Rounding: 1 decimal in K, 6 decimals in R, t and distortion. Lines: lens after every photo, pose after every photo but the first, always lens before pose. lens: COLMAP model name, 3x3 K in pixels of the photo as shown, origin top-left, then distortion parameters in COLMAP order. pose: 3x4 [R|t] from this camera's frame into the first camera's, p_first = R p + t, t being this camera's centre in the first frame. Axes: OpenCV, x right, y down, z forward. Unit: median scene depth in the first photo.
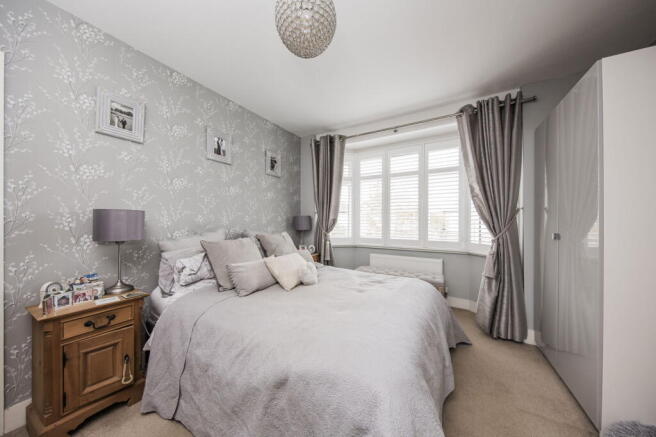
lens RADIAL K [[220.9, 0, 326.6], [0, 220.9, 219.8], [0, 0, 1]] dist [-0.003274, -0.000197]
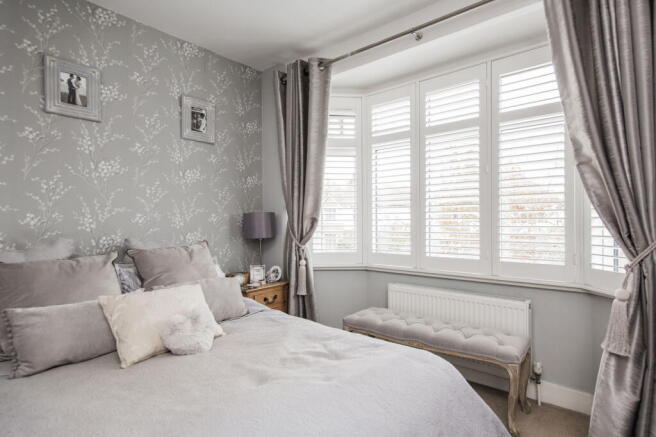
lens RADIAL K [[352.8, 0, 329.2], [0, 352.8, 219.3], [0, 0, 1]] dist [0.006219, -0.002062]
pose [[0.984884, -0.007323, -0.173059, 0.236796], [0.007545, 0.999971, 0.000629, -0.000920], [0.173049, -0.001926, 0.984911, 0.182738]]
